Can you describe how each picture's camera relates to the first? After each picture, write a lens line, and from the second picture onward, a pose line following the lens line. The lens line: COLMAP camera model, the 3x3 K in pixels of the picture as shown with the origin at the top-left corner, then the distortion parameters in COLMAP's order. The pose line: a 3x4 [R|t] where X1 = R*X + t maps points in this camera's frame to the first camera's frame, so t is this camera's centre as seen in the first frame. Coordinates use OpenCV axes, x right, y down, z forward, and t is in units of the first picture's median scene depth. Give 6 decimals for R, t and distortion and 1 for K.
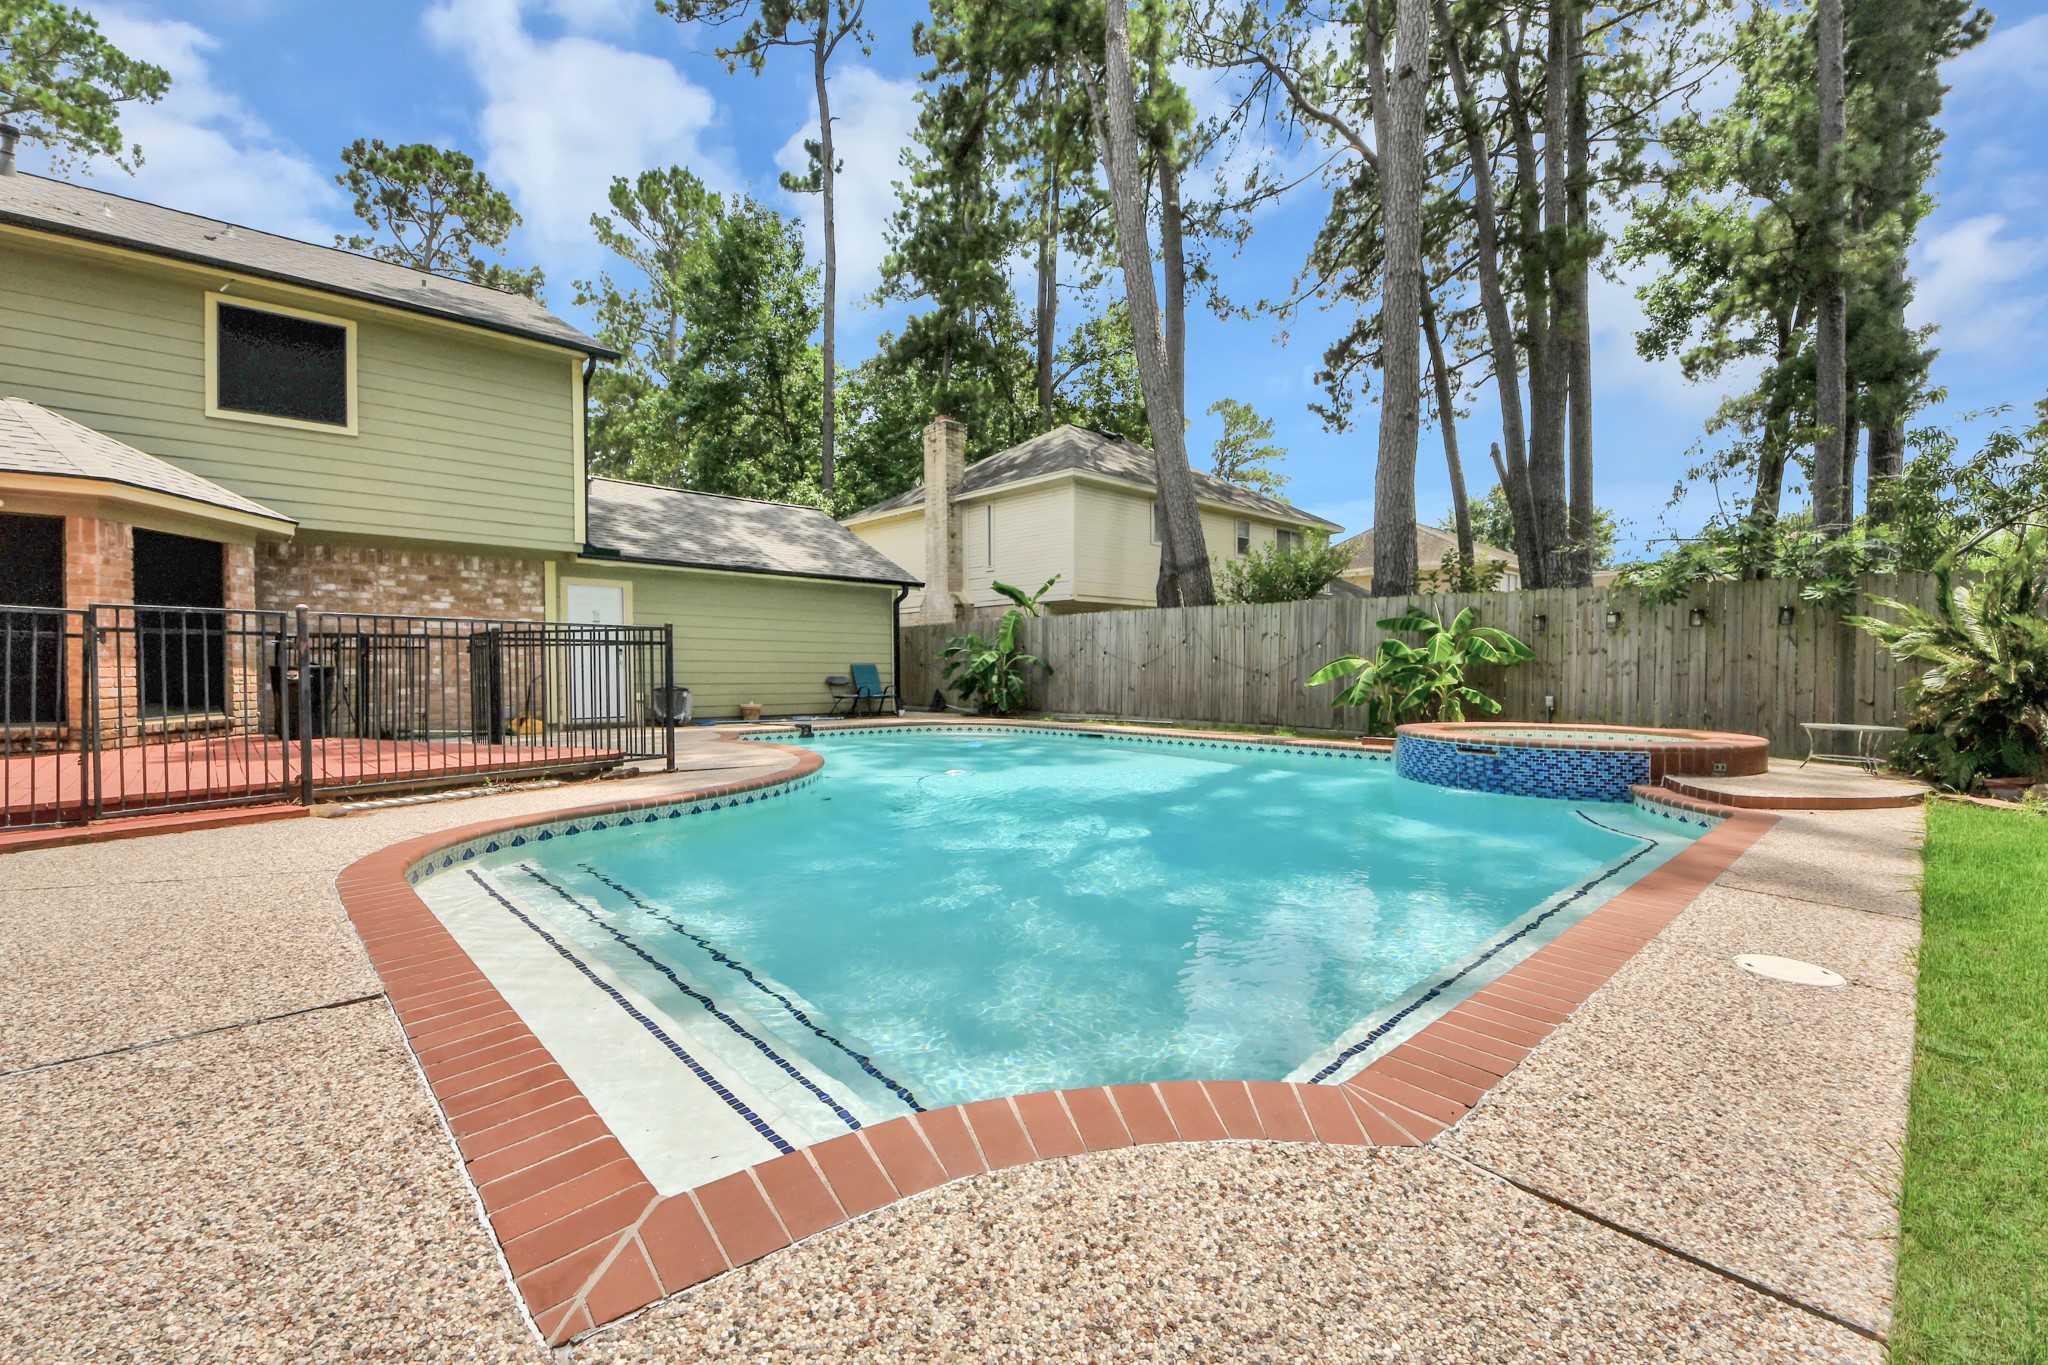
lens RADIAL K [[859.6, 0, 1033.5], [0, 859.6, 683.6], [0, 0, 1]] dist [-0.000367, -0.002024]
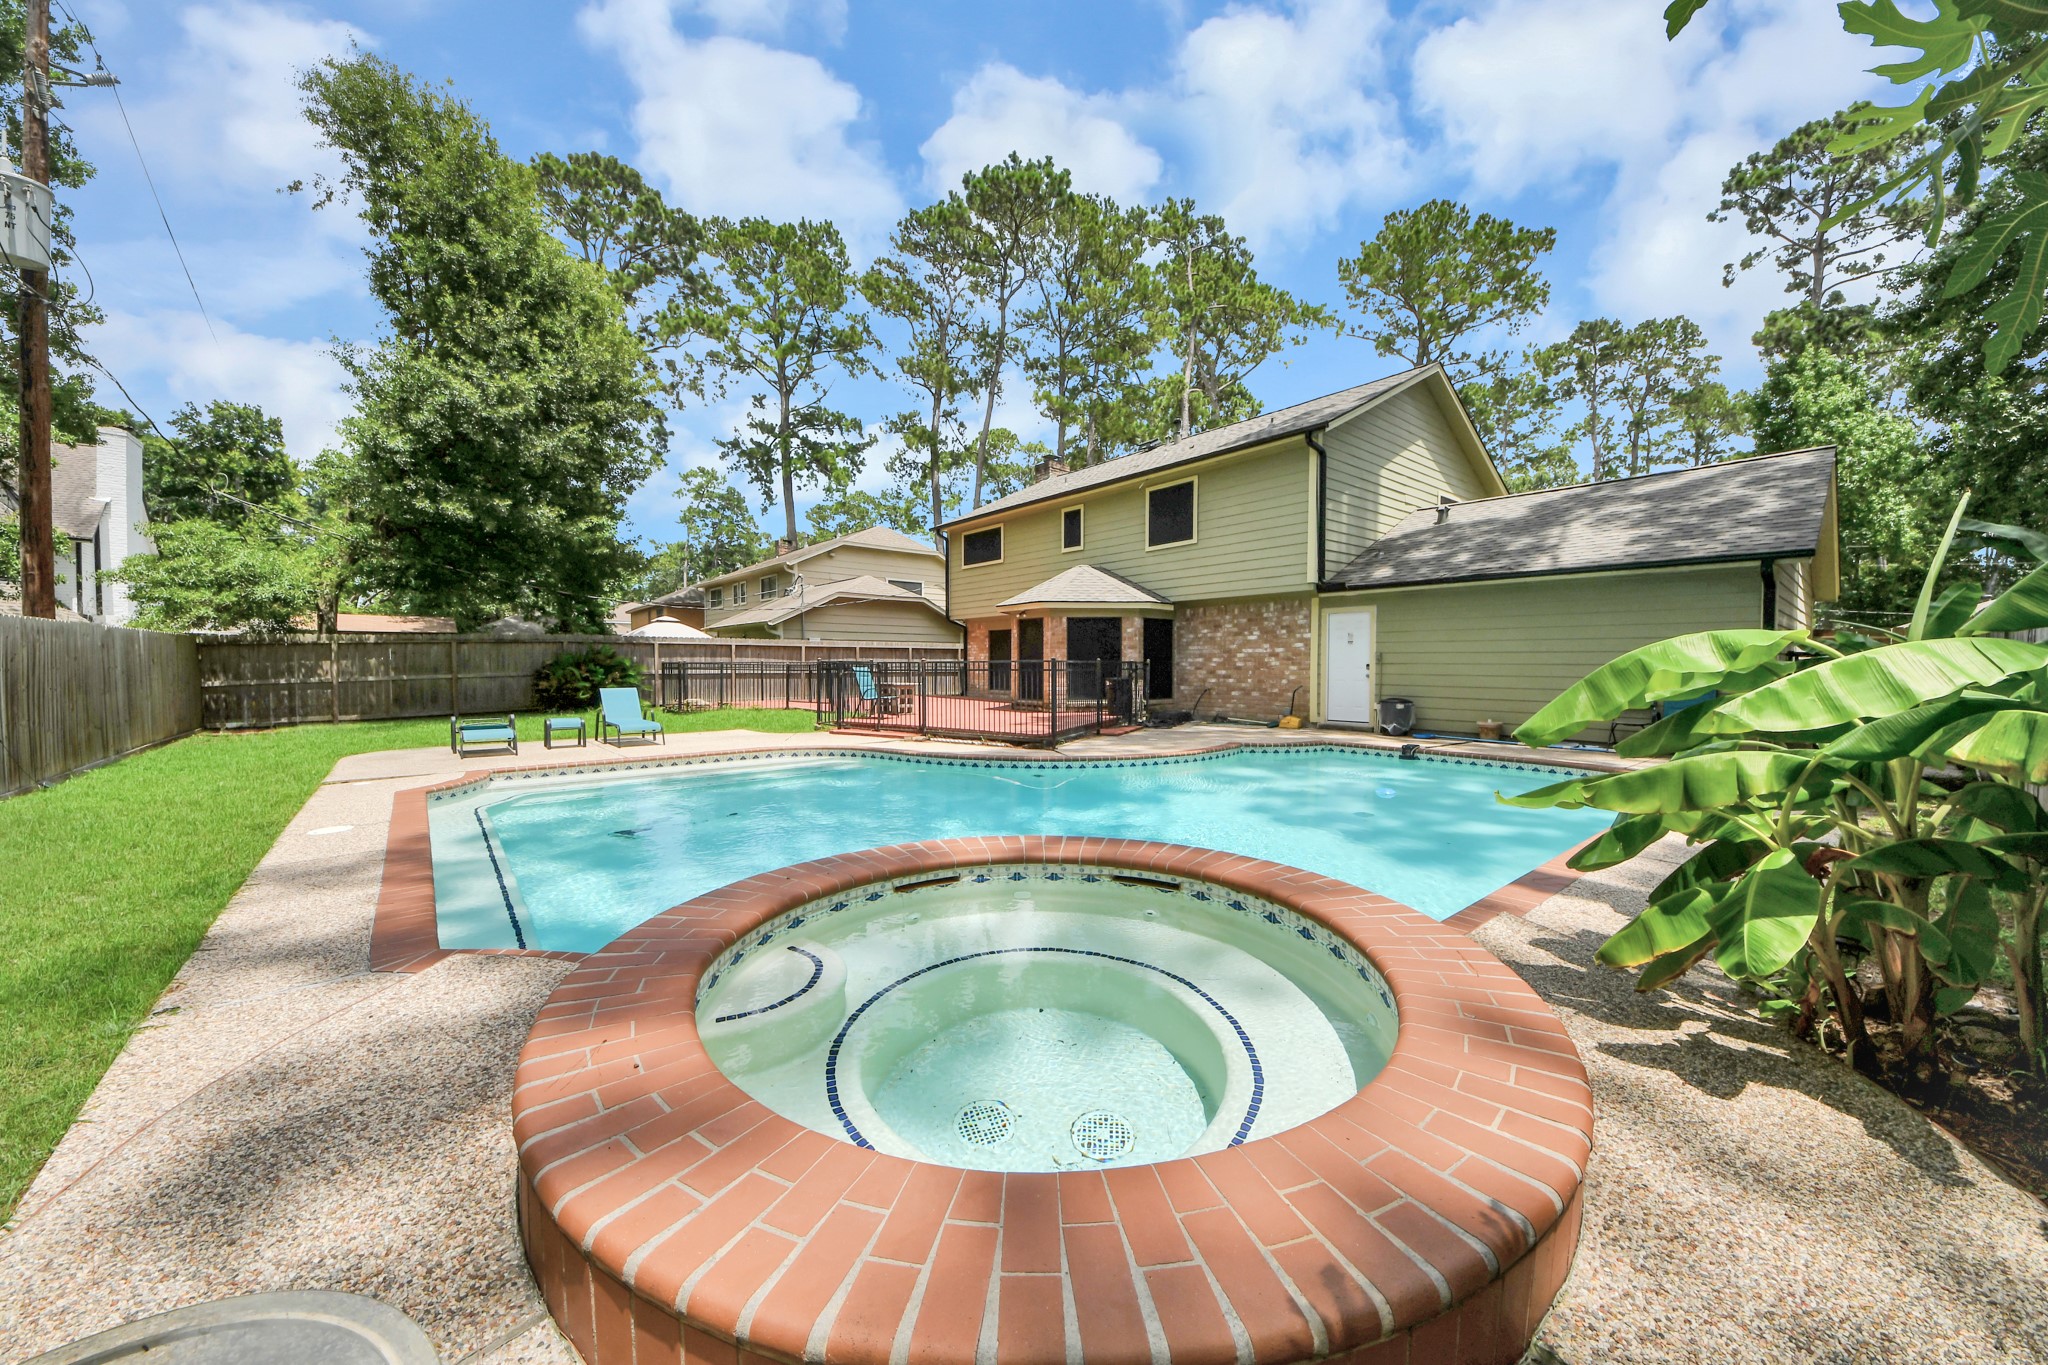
lens RADIAL K [[737.7, 0, 1008.8], [0, 737.7, 683.8], [0, 0, 1]] dist [-0.003606, -0.006937]
pose [[-0.113866, 0.028989, -0.993073, 0.449948], [-0.013996, 0.999428, 0.030780, -0.029985], [0.993397, 0.017404, -0.113396, 0.498607]]
